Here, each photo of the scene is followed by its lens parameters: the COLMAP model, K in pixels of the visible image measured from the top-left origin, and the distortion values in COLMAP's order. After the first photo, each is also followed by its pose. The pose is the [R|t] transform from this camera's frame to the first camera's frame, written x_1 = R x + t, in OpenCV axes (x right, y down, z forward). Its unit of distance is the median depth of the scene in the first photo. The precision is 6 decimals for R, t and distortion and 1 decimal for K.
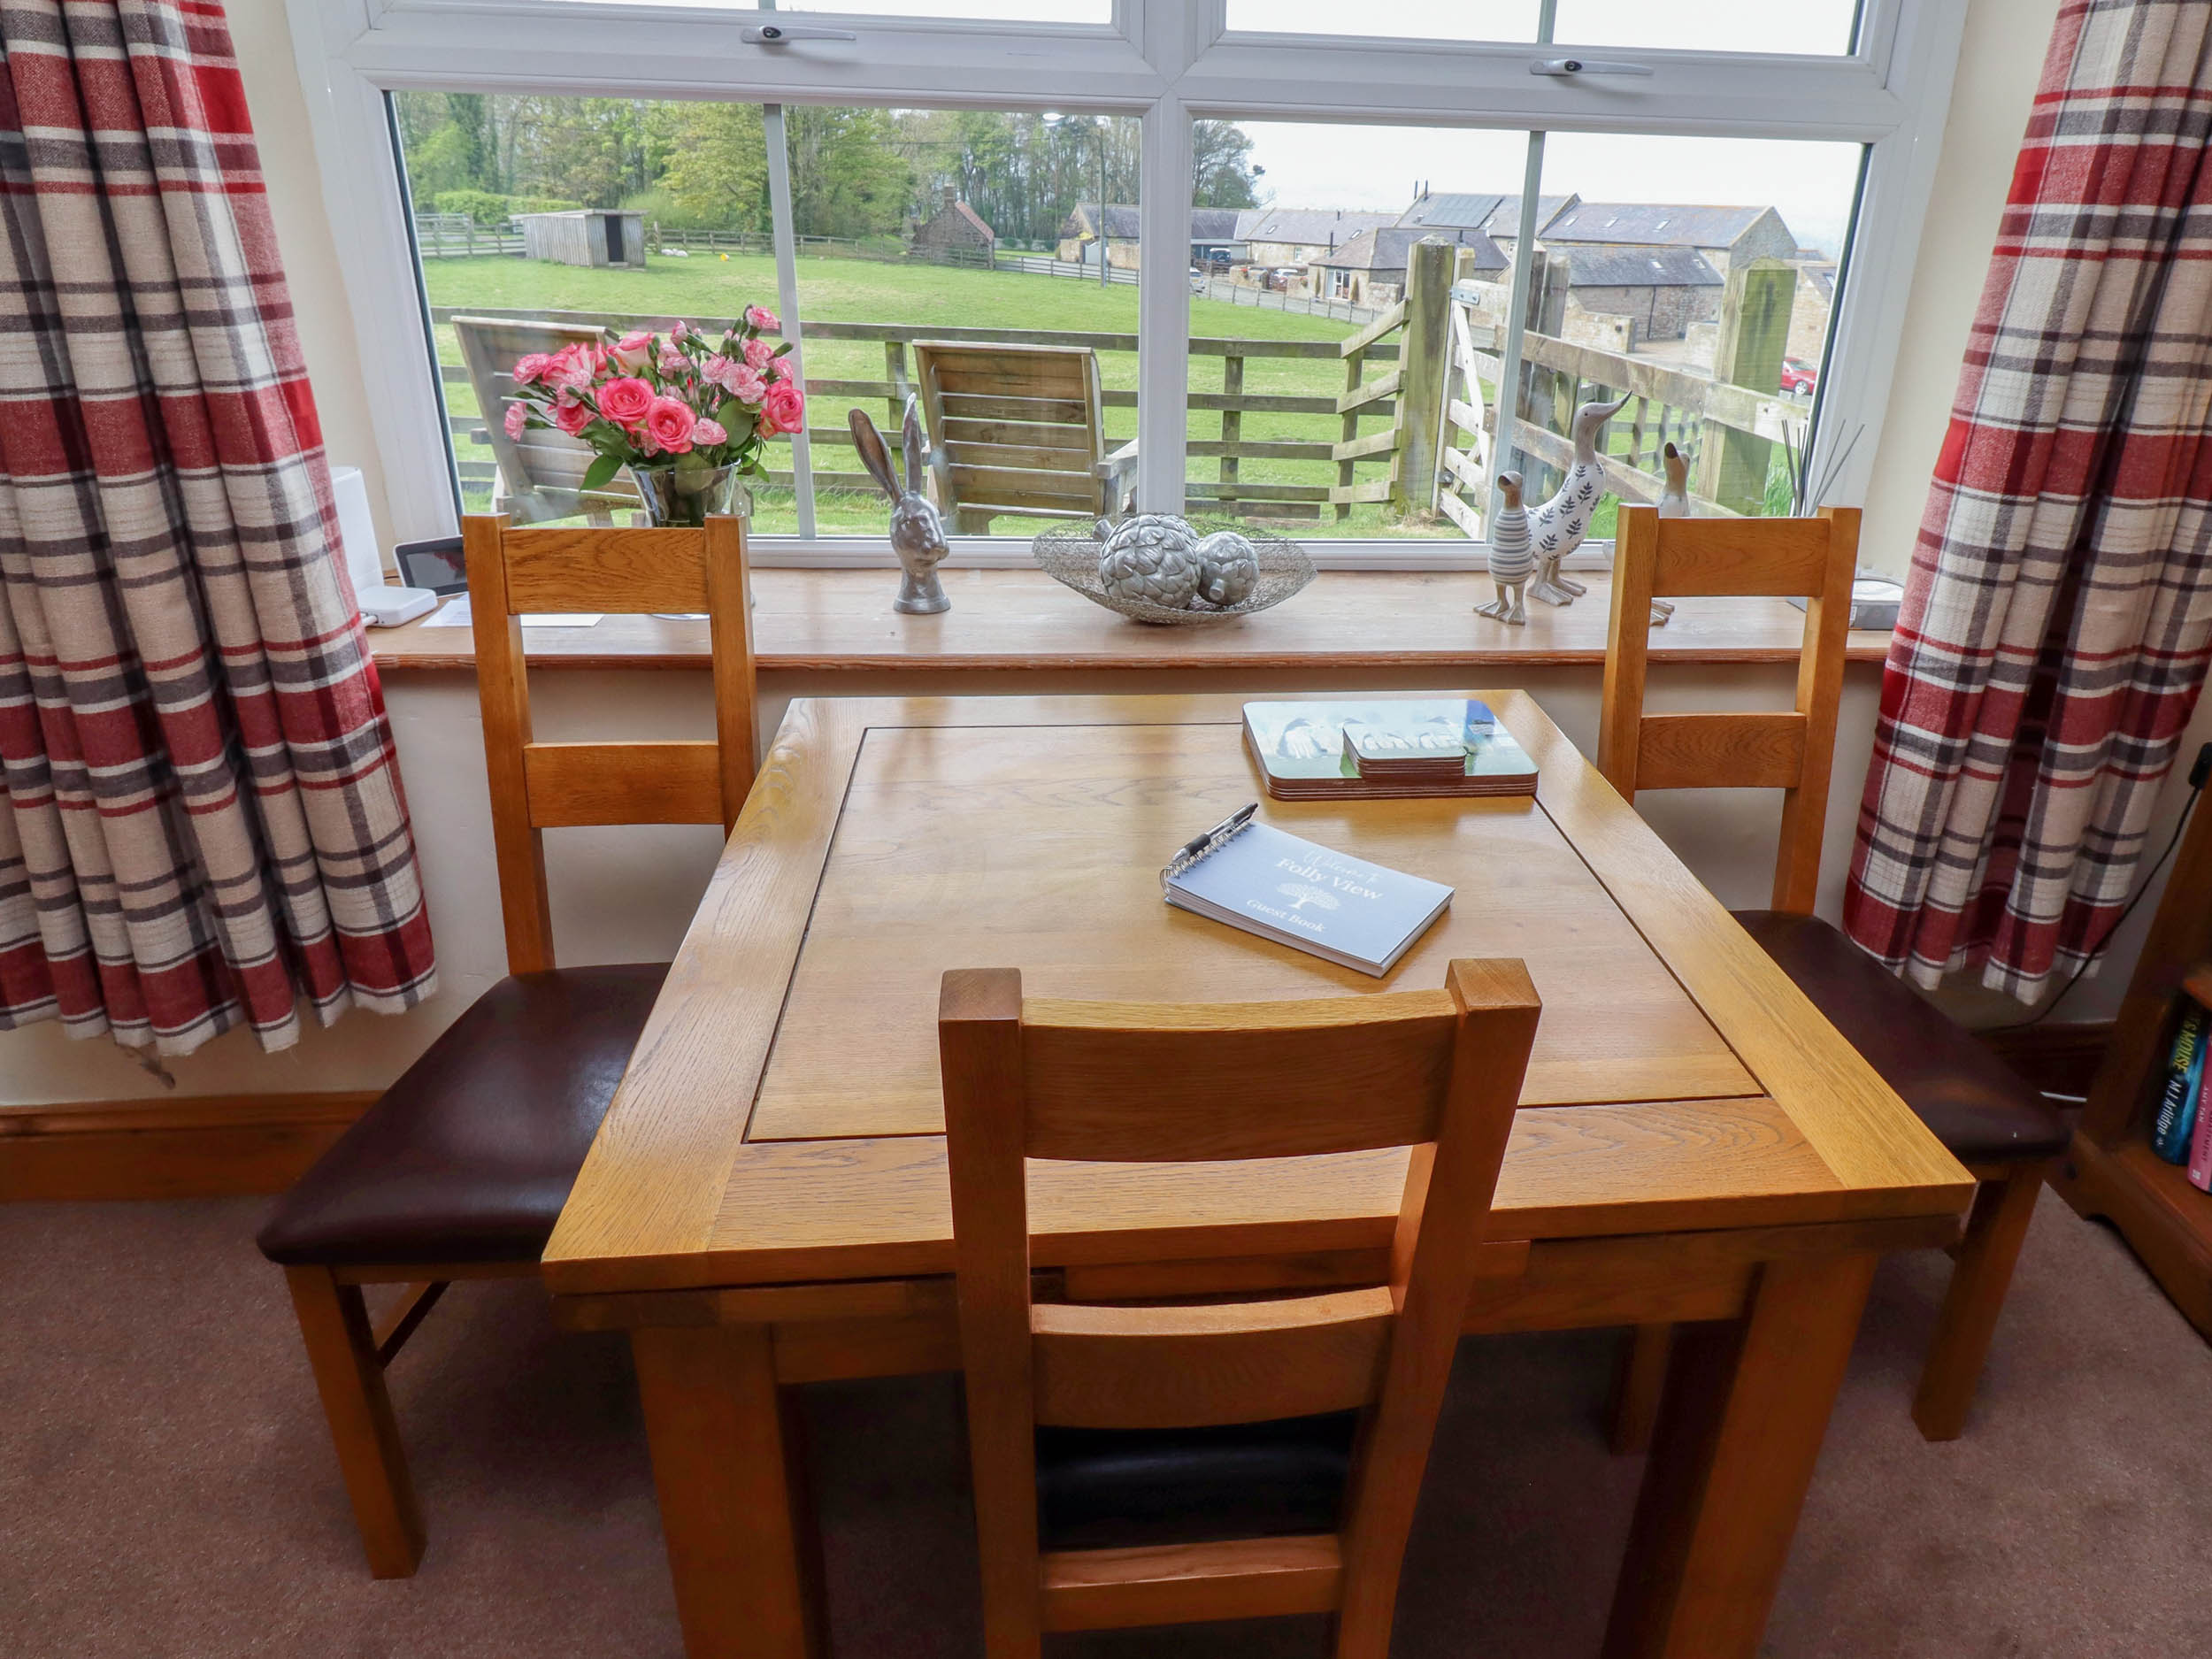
lens RADIAL K [[1360.8, 0, 1202.1], [0, 1360.8, 738.7], [0, 0, 1]] dist [-0.003845, -0.004295]
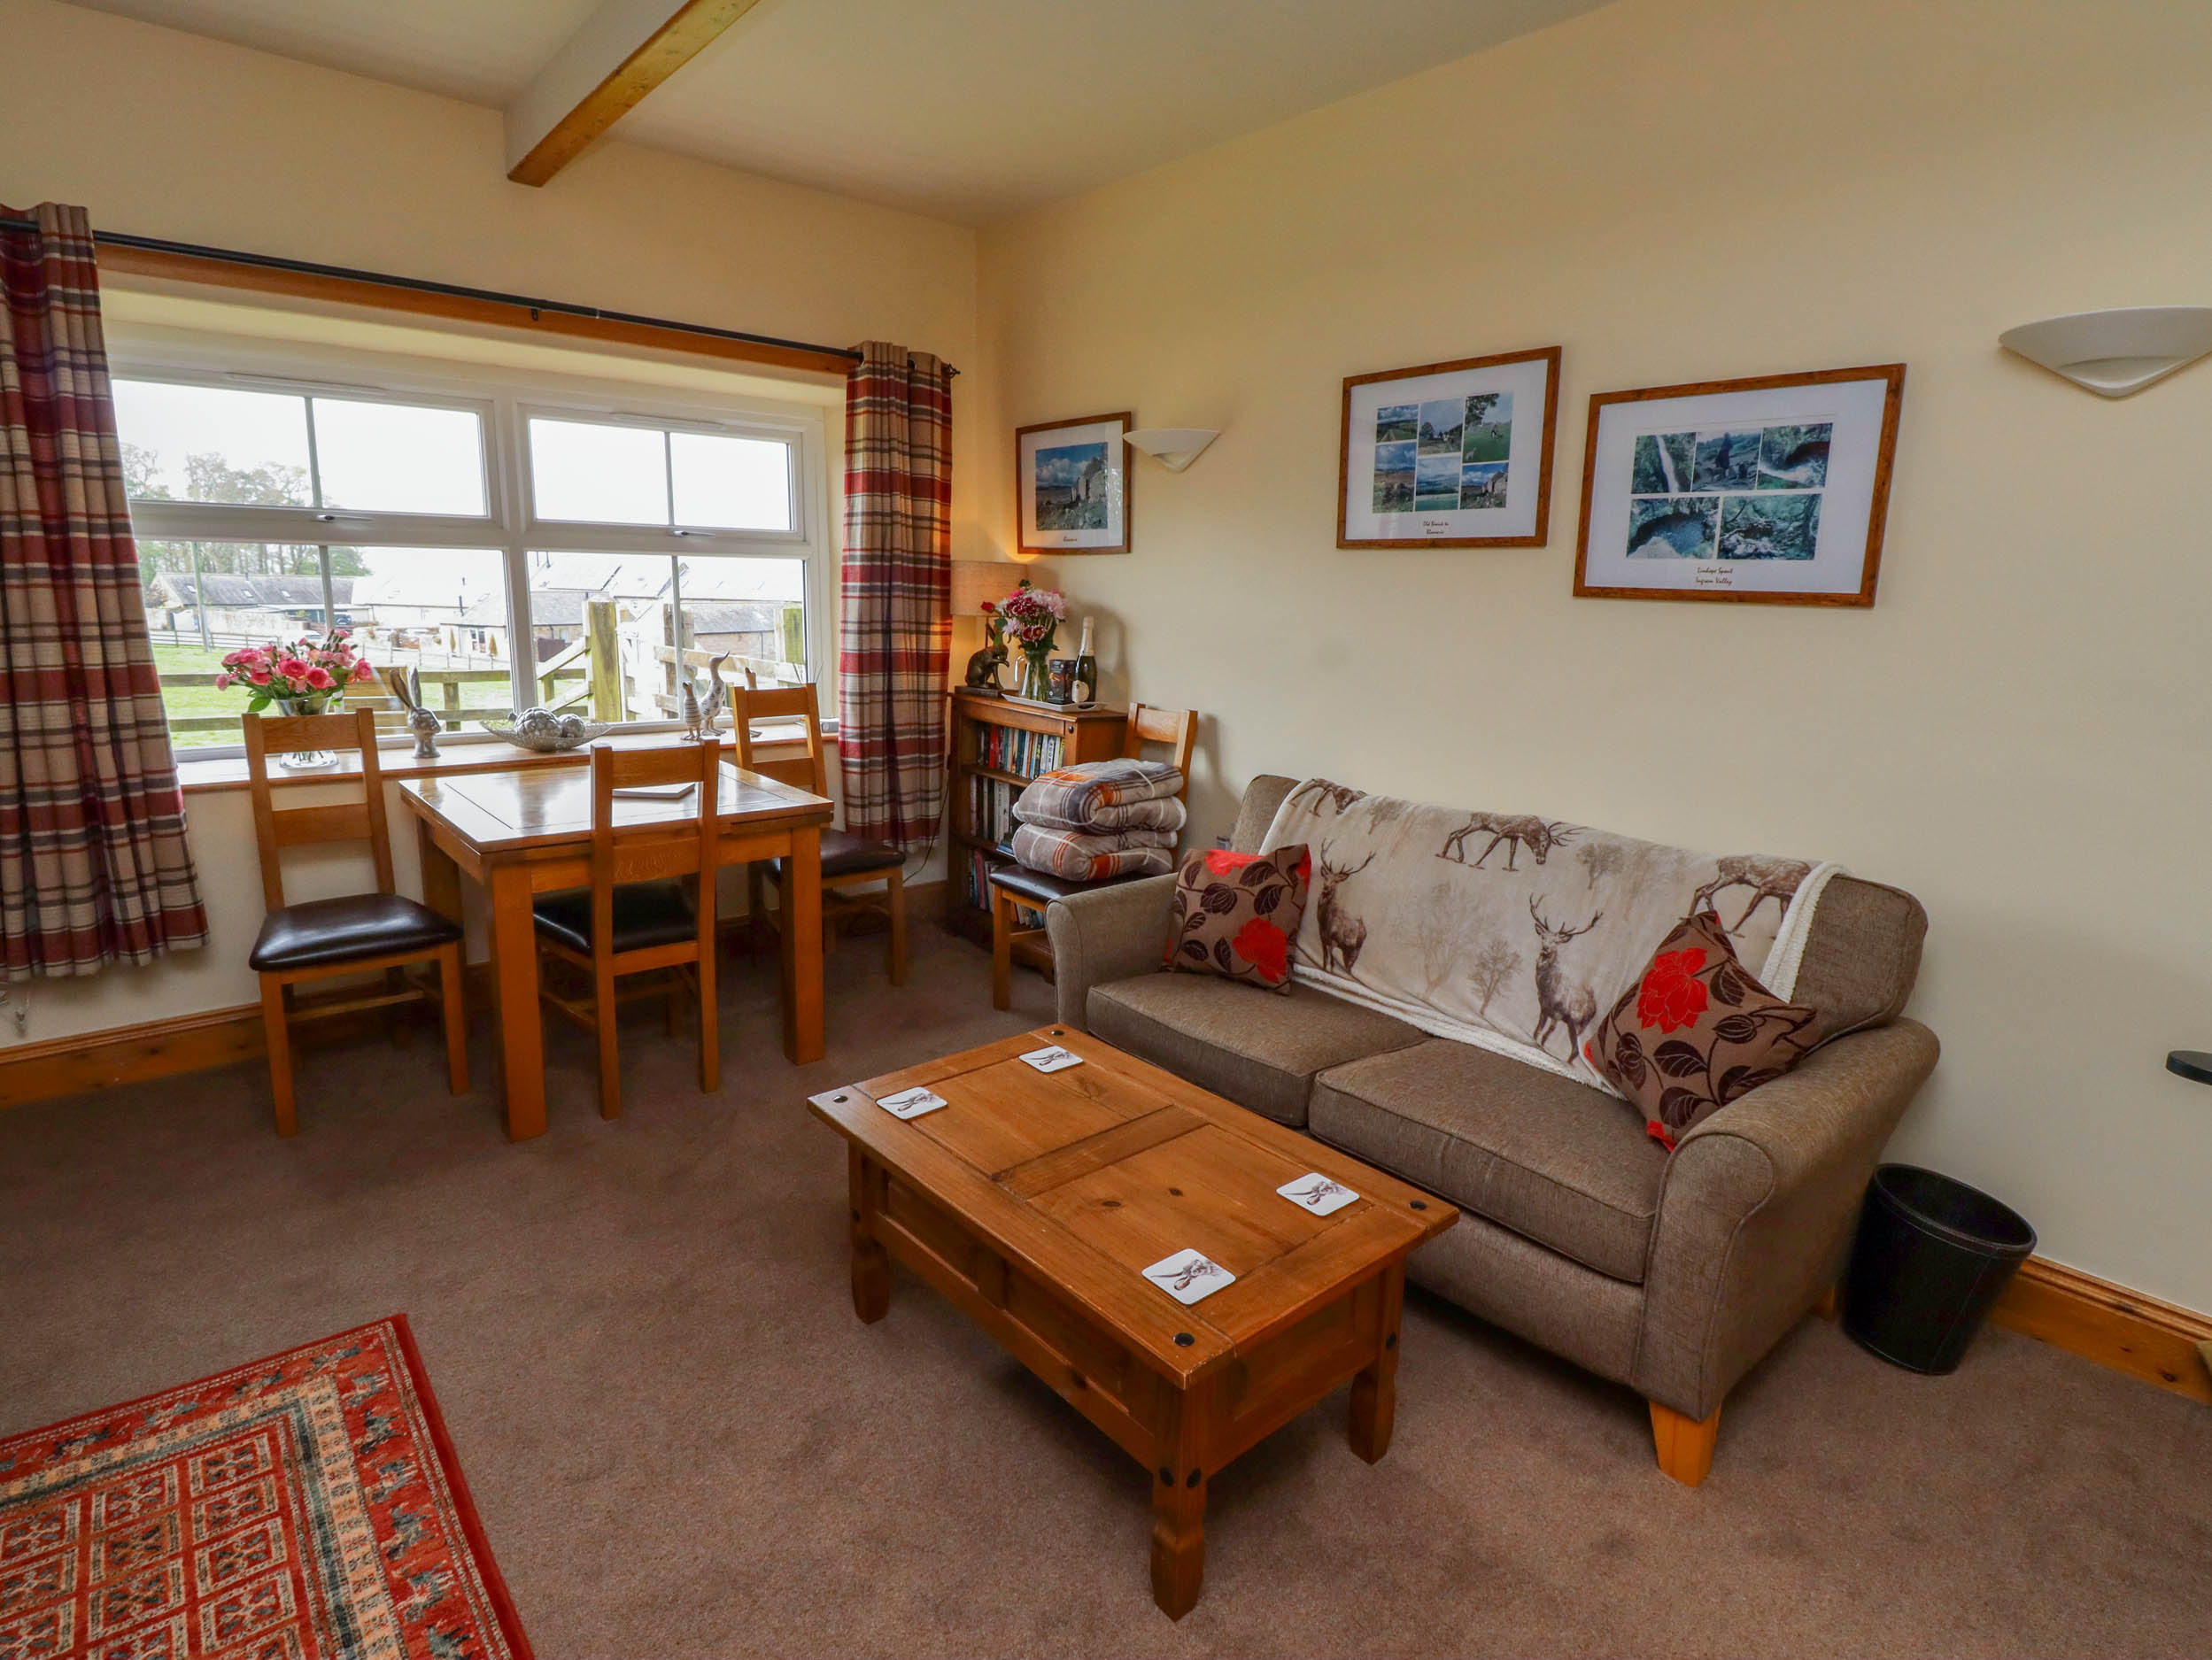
lens RADIAL K [[1158.2, 0, 1139.0], [0, 1158.2, 796.7], [0, 0, 1]] dist [0.002895, -0.013943]
pose [[0.814939, -0.114389, 0.568146, -0.379348], [0.214814, 0.970119, -0.112804, 0.485934], [-0.538266, 0.213974, 0.815160, -1.312023]]
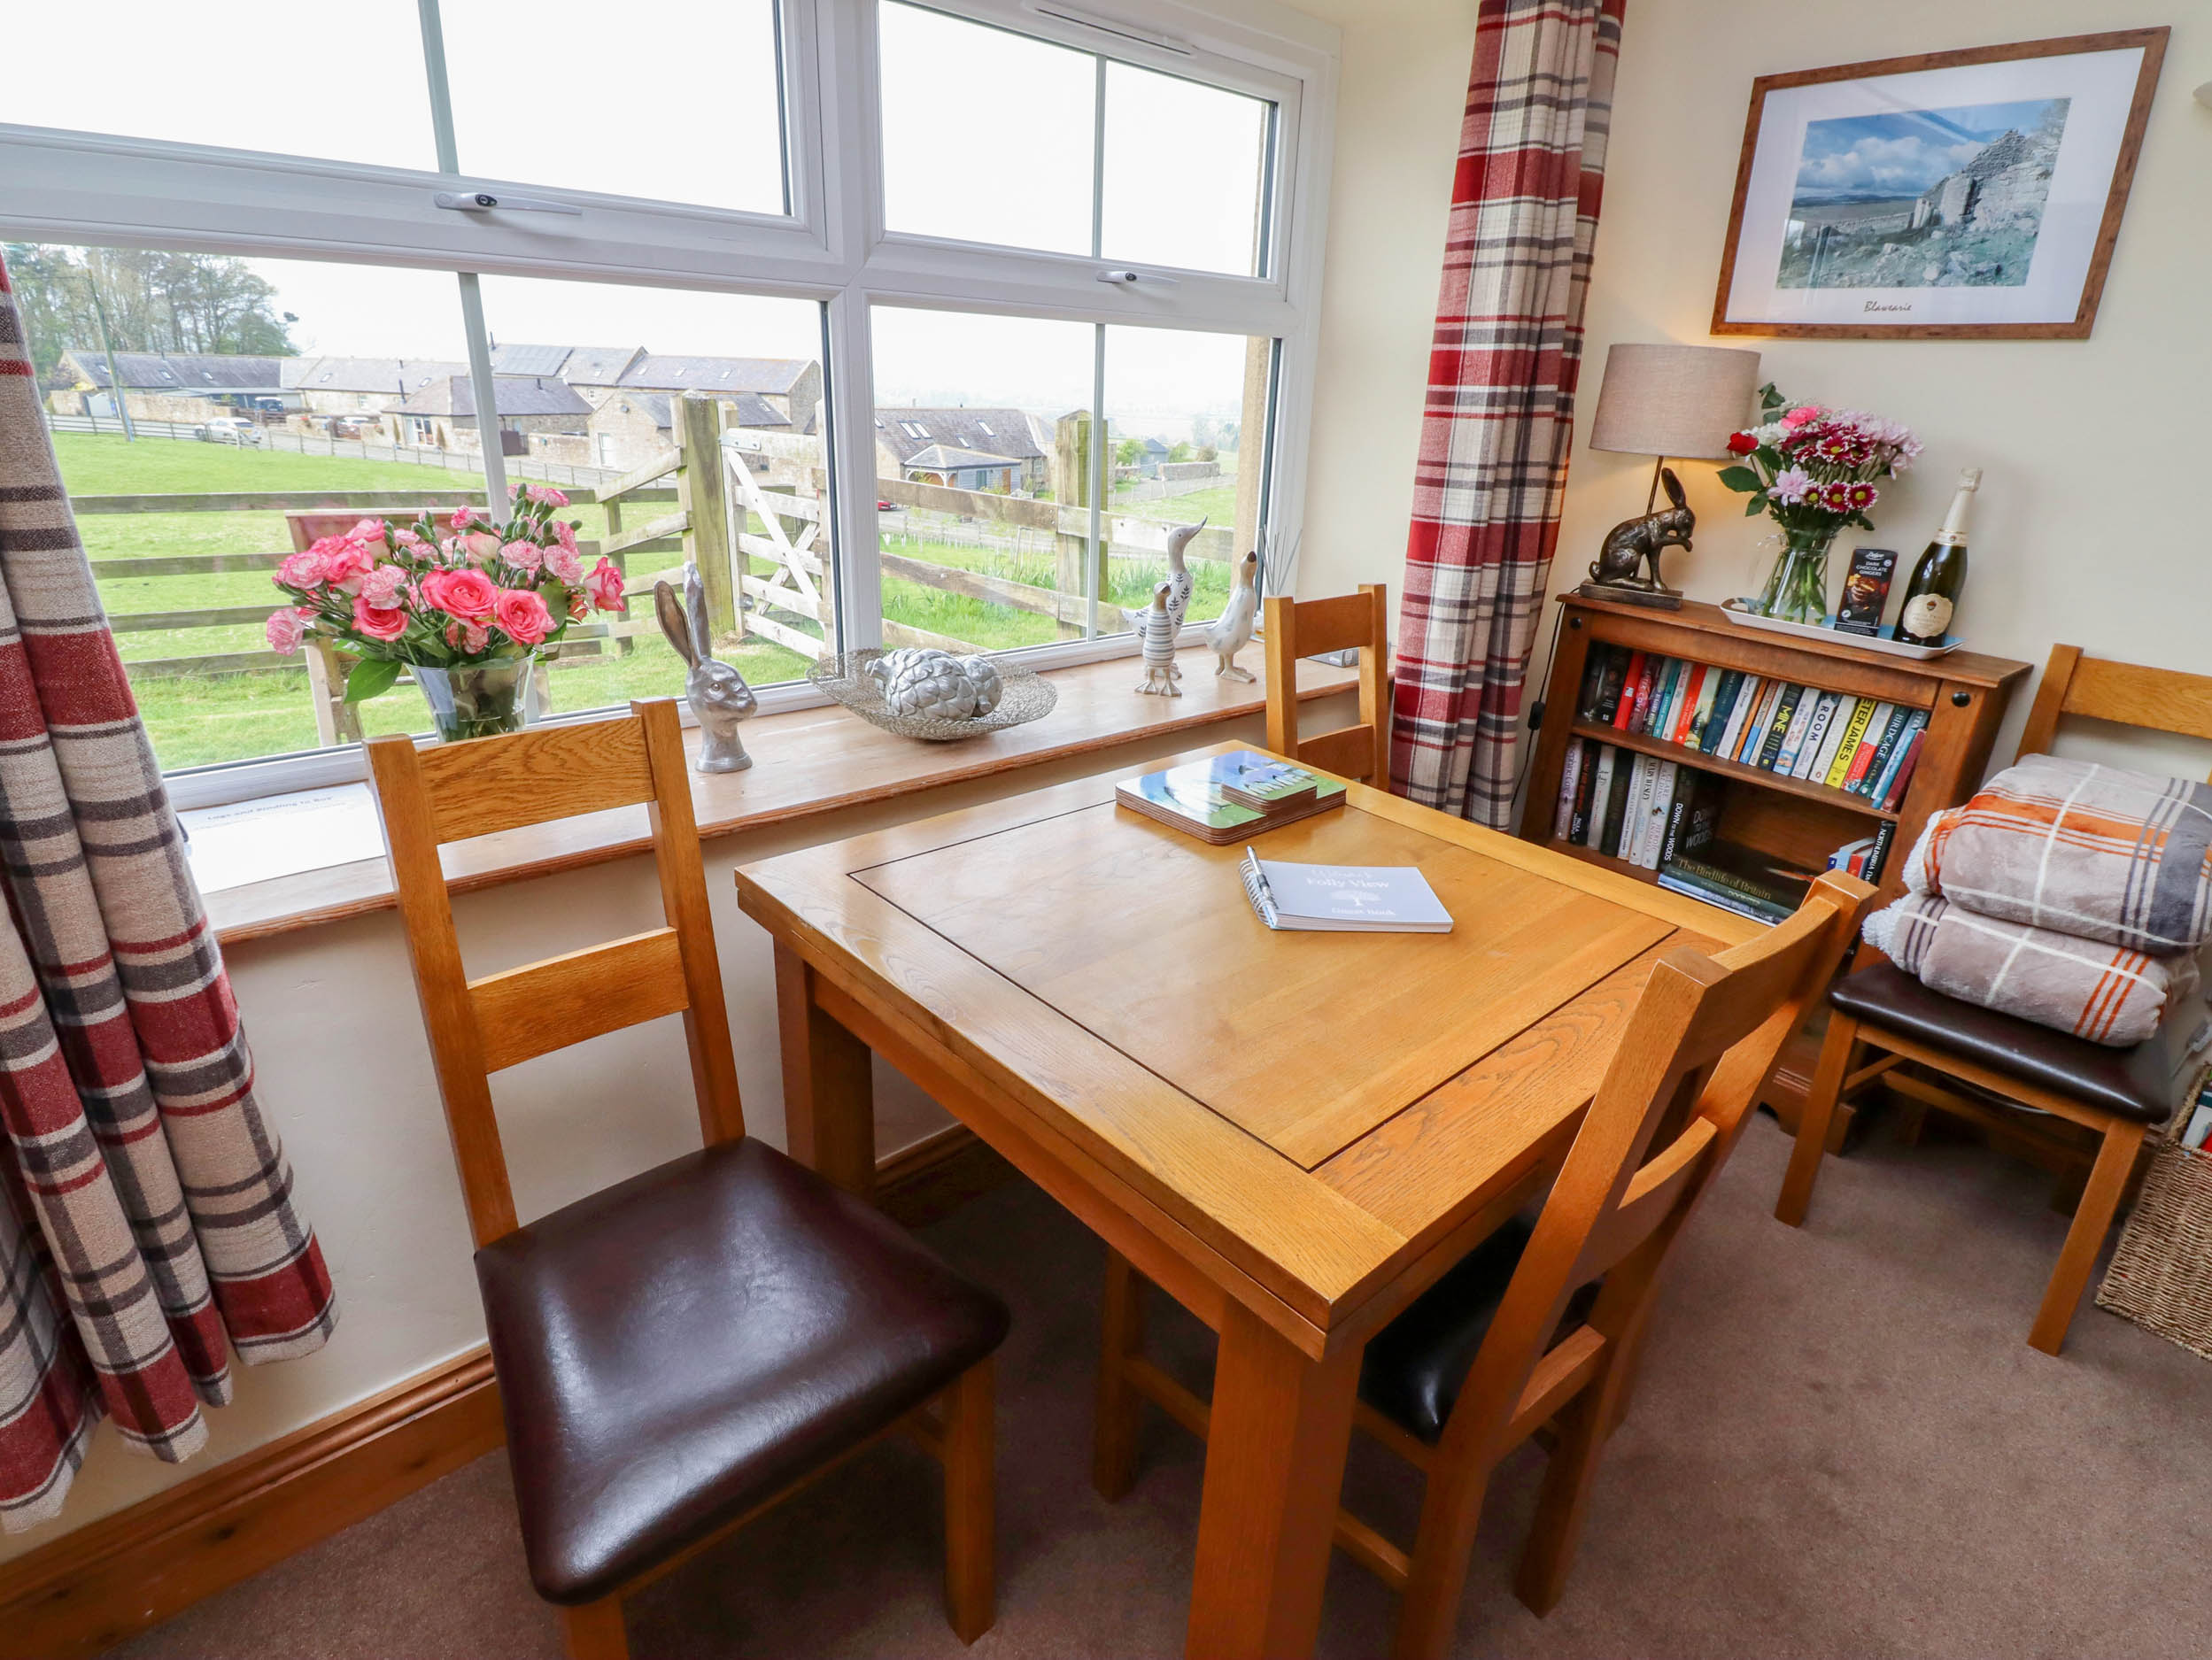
lens RADIAL K [[1158.2, 0, 1139.0], [0, 1158.2, 796.7], [0, 0, 1]] dist [0.002895, -0.013943]
pose [[0.801812, -0.198043, 0.563806, -0.507751], [0.204424, 0.977467, 0.052626, -0.061822], [-0.561524, 0.073059, 0.824229, 0.109046]]
